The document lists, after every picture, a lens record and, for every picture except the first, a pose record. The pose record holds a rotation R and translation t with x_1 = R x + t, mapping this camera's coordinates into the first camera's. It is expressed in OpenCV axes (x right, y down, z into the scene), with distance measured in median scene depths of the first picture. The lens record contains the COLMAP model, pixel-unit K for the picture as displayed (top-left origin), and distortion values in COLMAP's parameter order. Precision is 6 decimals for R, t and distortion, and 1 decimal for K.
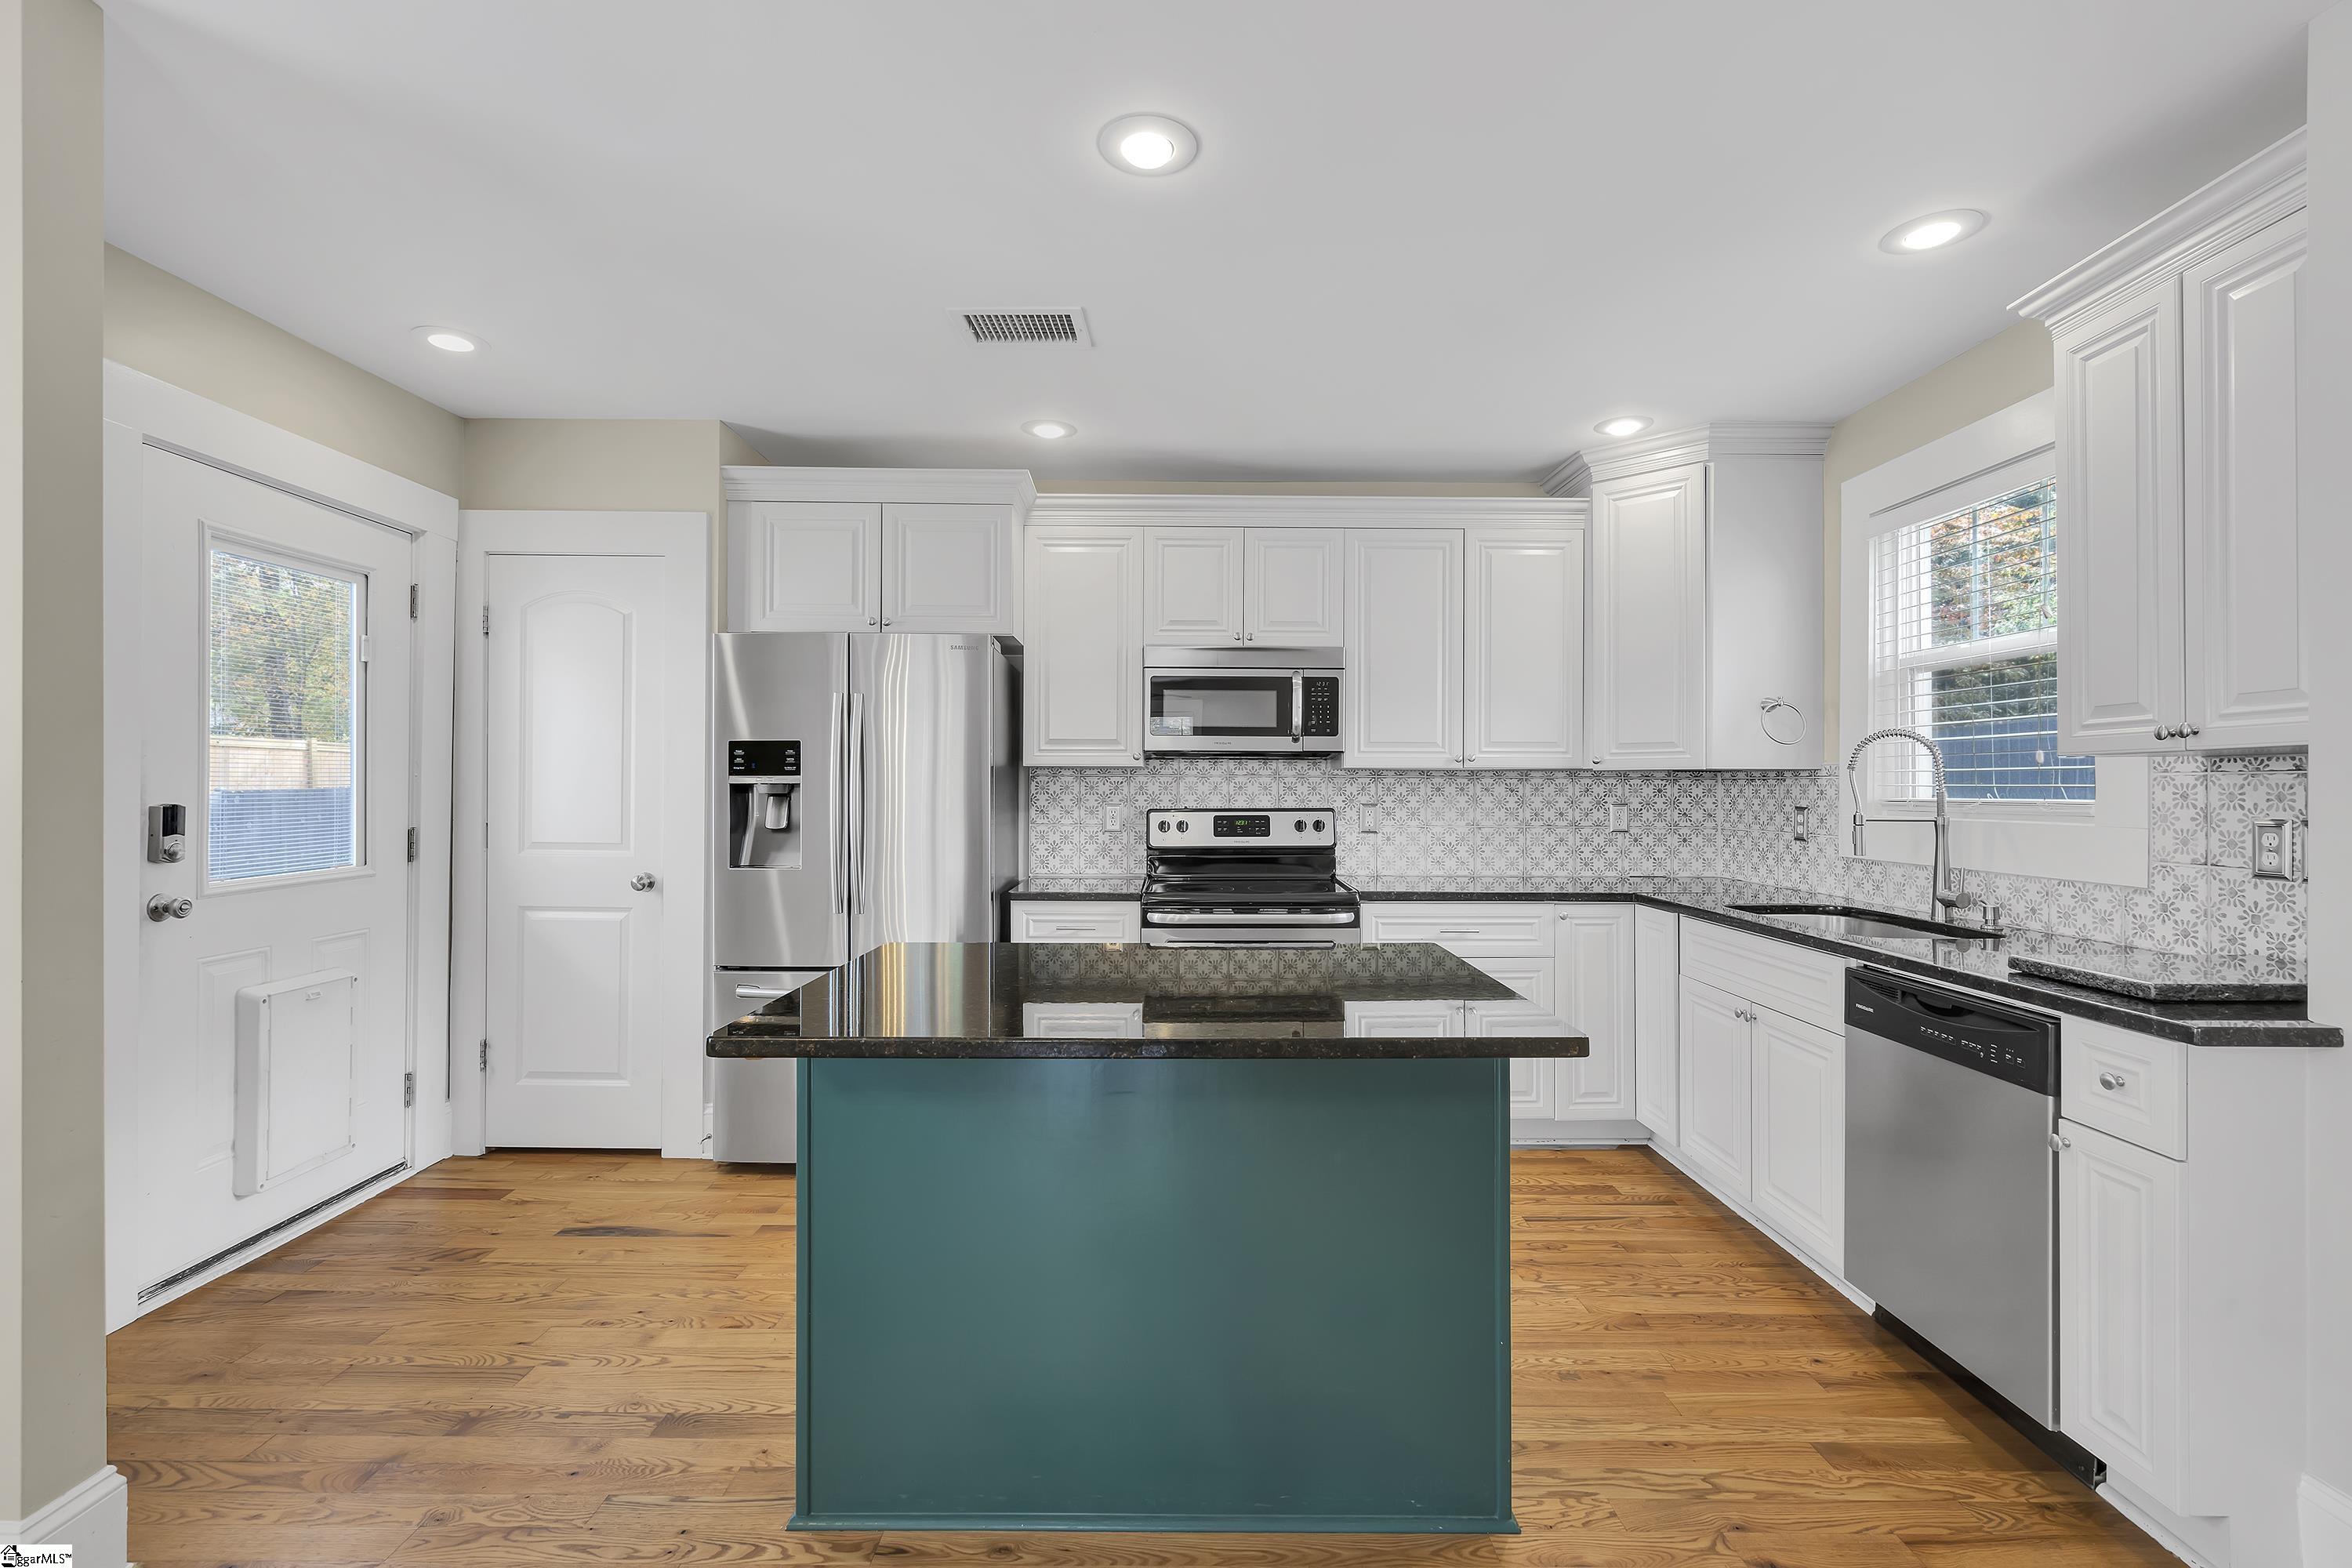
lens RADIAL K [[1065.8, 0, 1176.0], [0, 1065.8, 784.0], [0, 0, 1]] dist [0.001235, 0.000038]
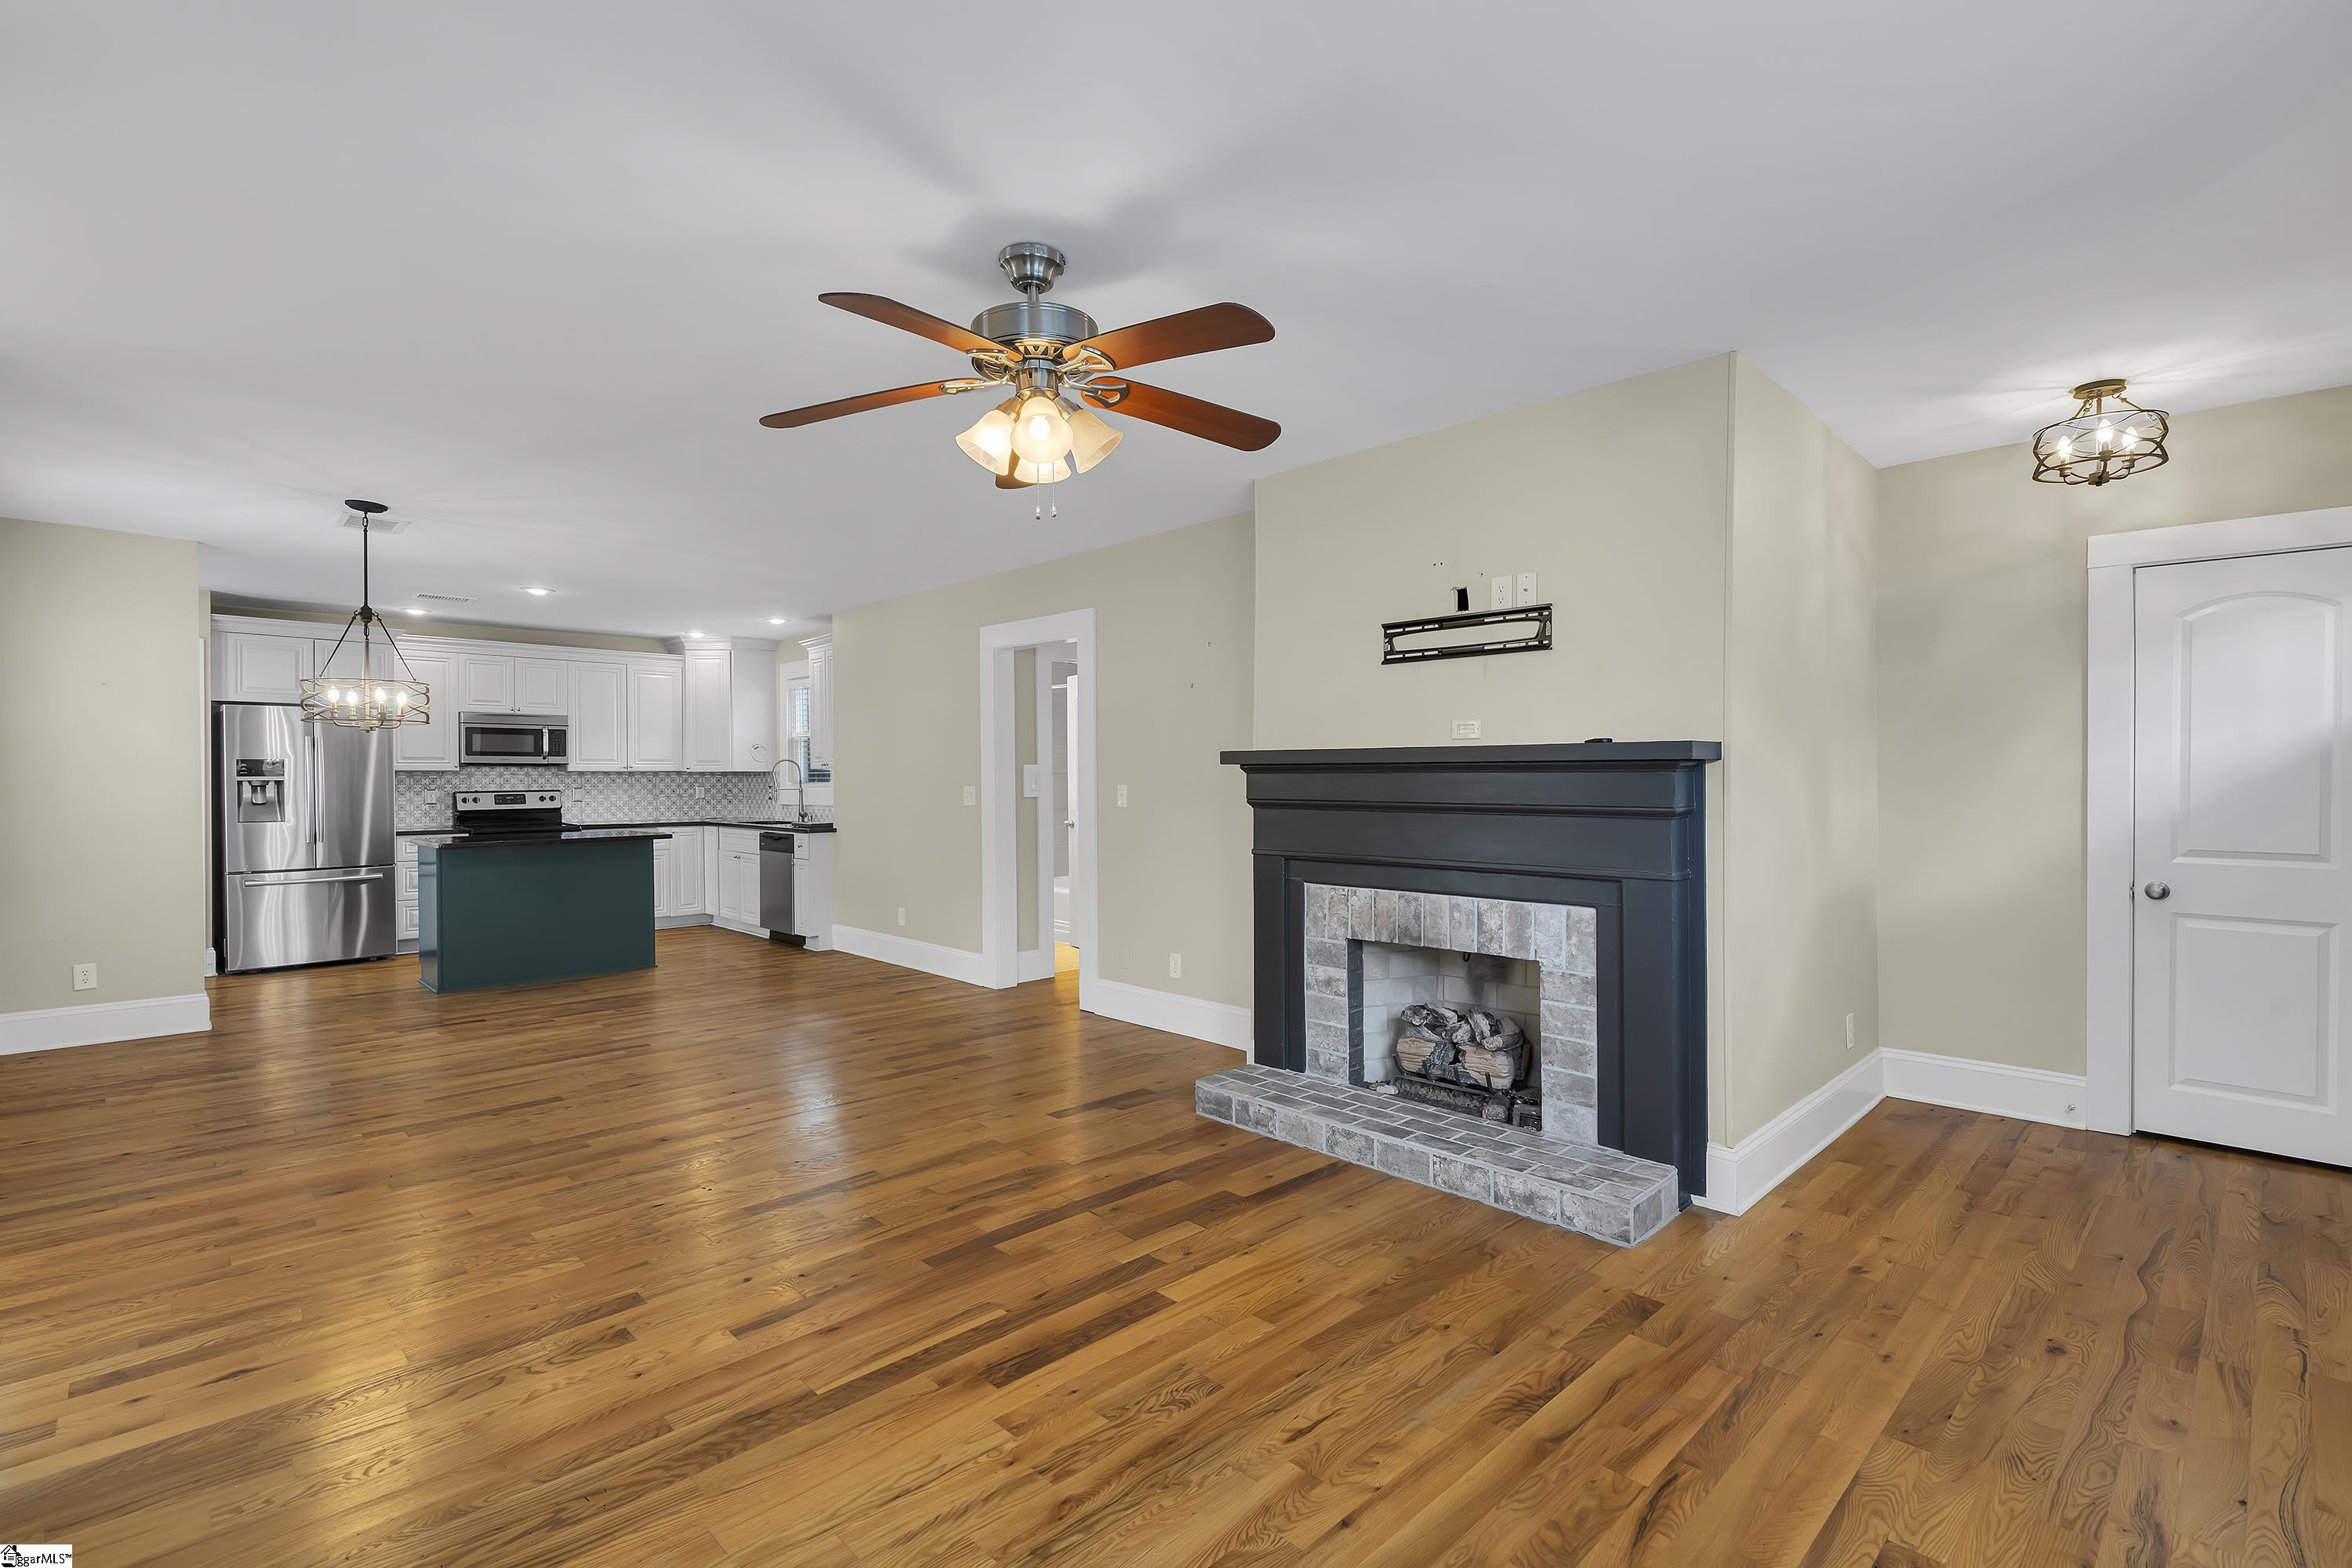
lens RADIAL K [[1065.8, 0, 1176.0], [0, 1065.8, 784.0], [0, 0, 1]] dist [0.001235, 0.000038]
pose [[0.714490, -0.009595, 0.699579, -0.485823], [0.004675, 0.999949, 0.008939, -0.002409], [-0.699630, -0.003116, 0.714499, -1.442206]]
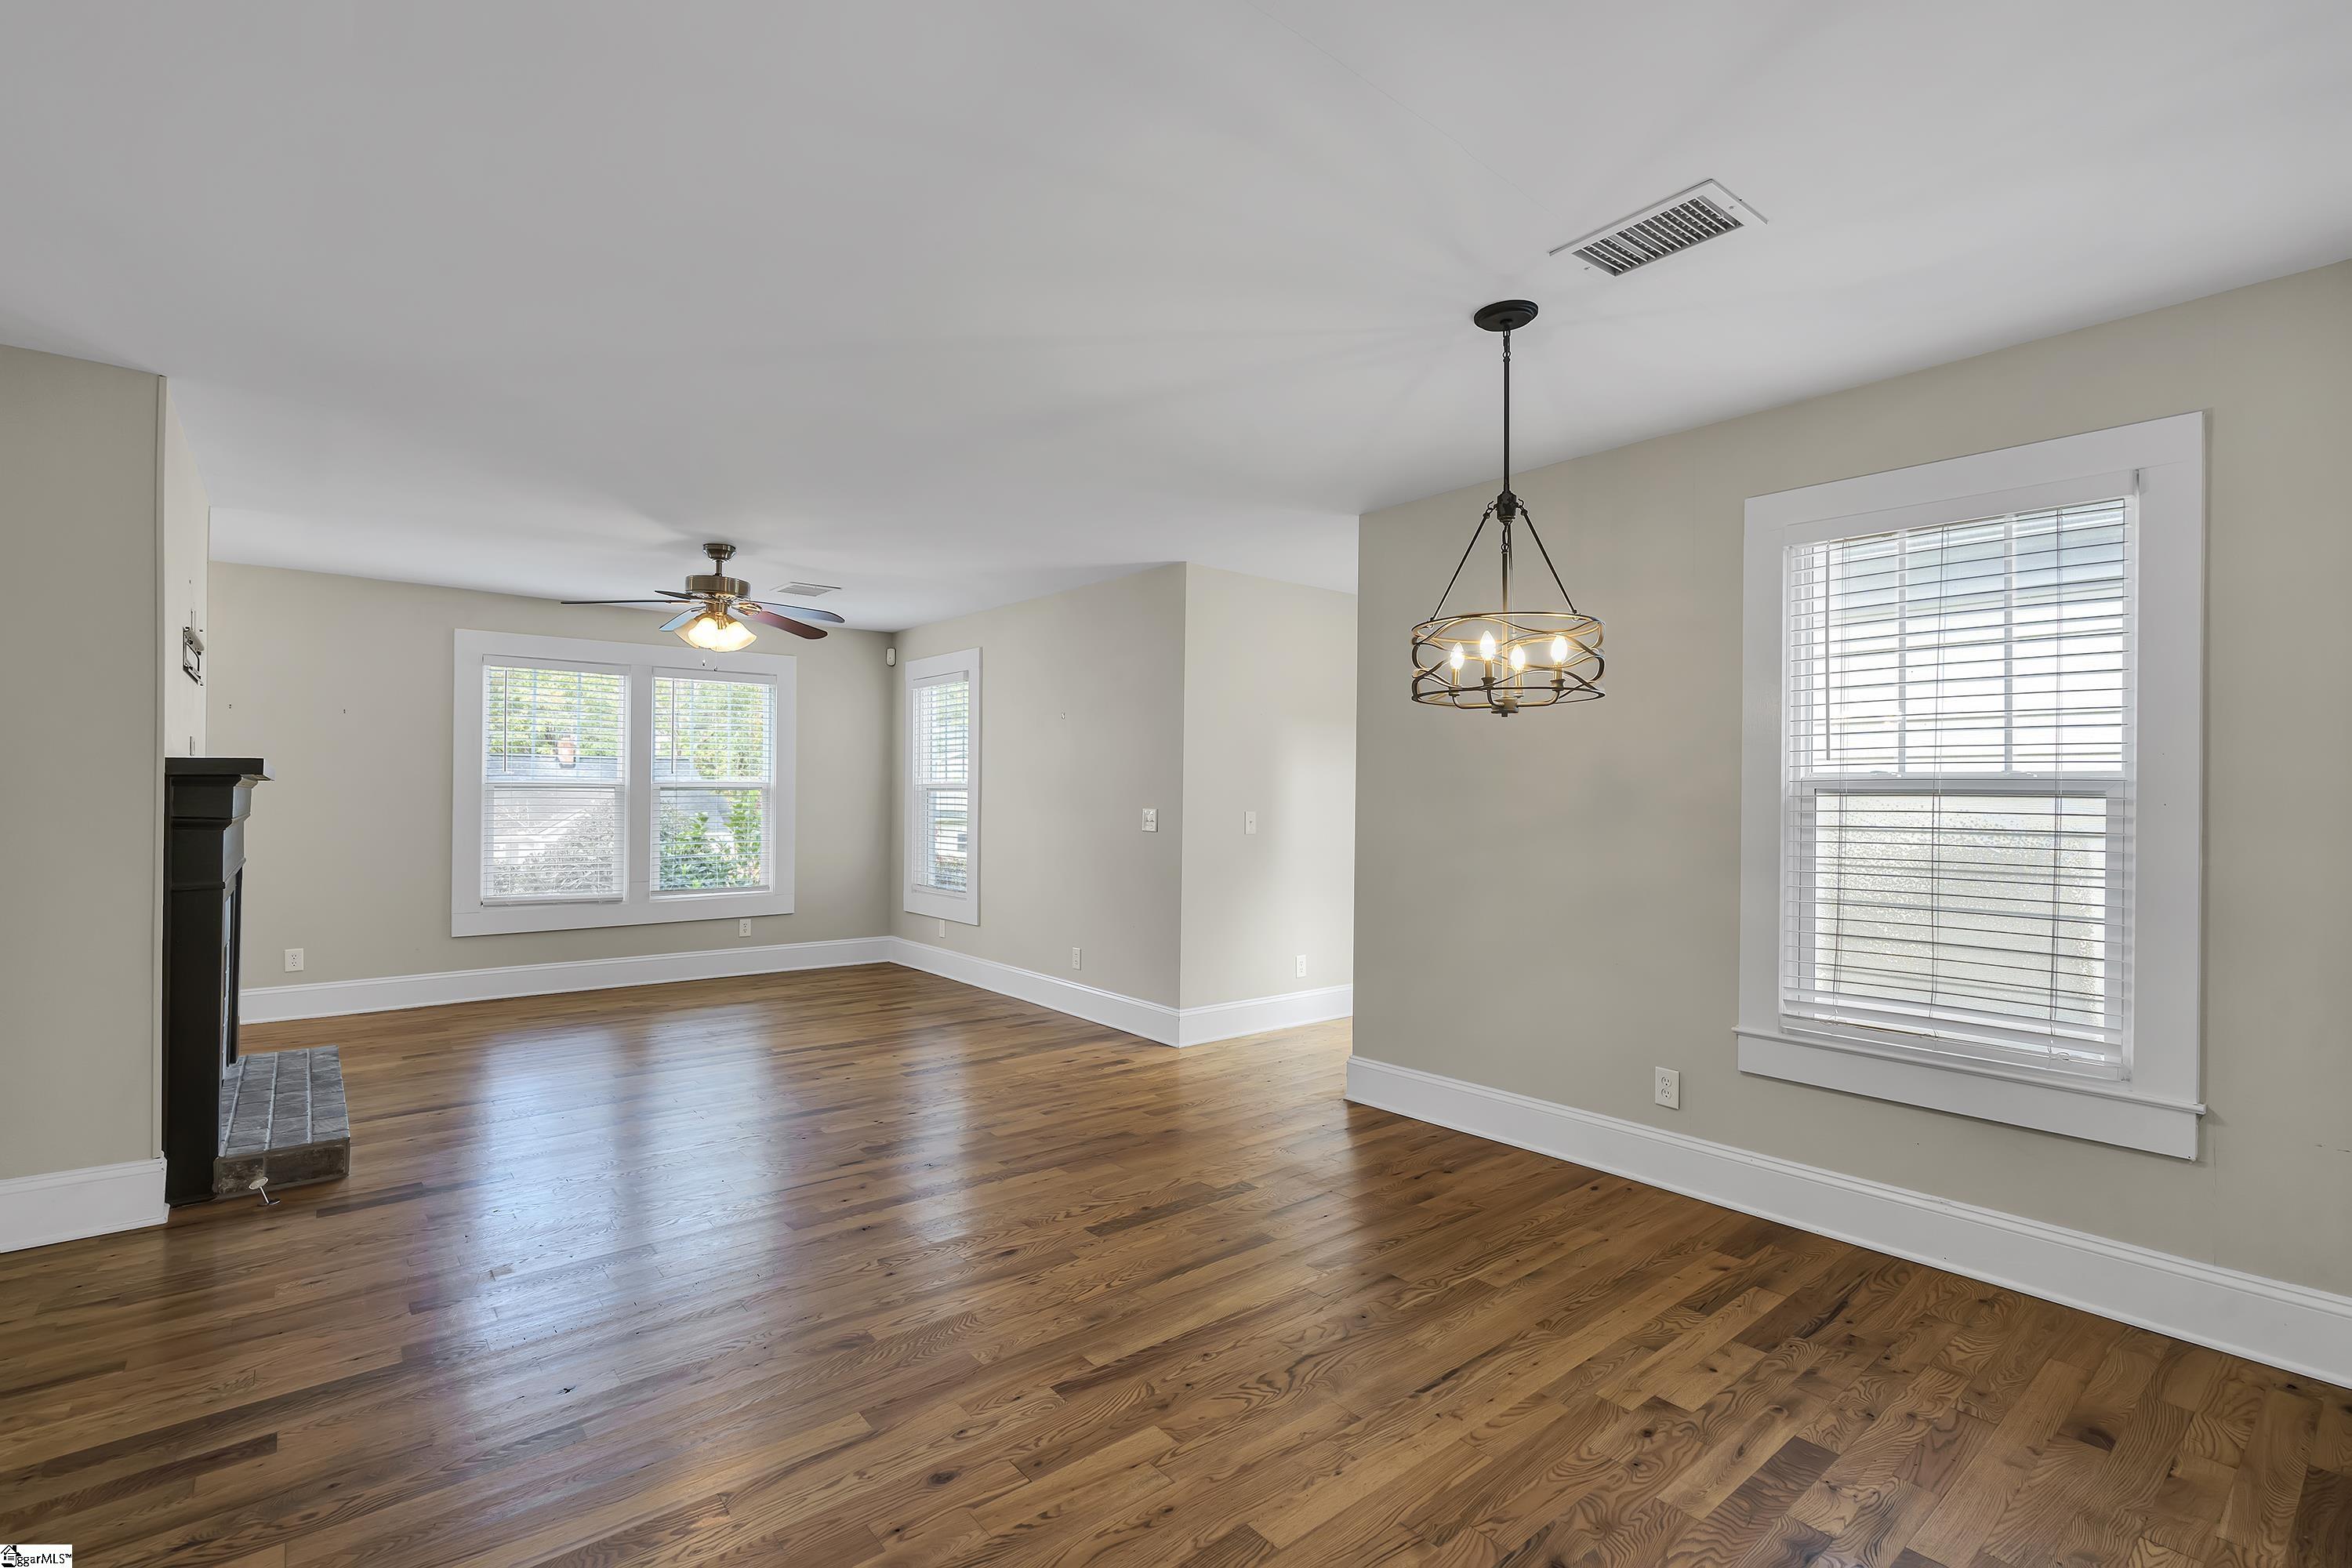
lens RADIAL K [[1065.8, 0, 1176.0], [0, 1065.8, 784.0], [0, 0, 1]] dist [0.001235, 0.000038]
pose [[-0.767584, -0.014837, -0.640776, 0.272762], [-0.008760, 0.999881, -0.012660, -0.000533], [0.640888, -0.004104, -0.767623, 0.378675]]
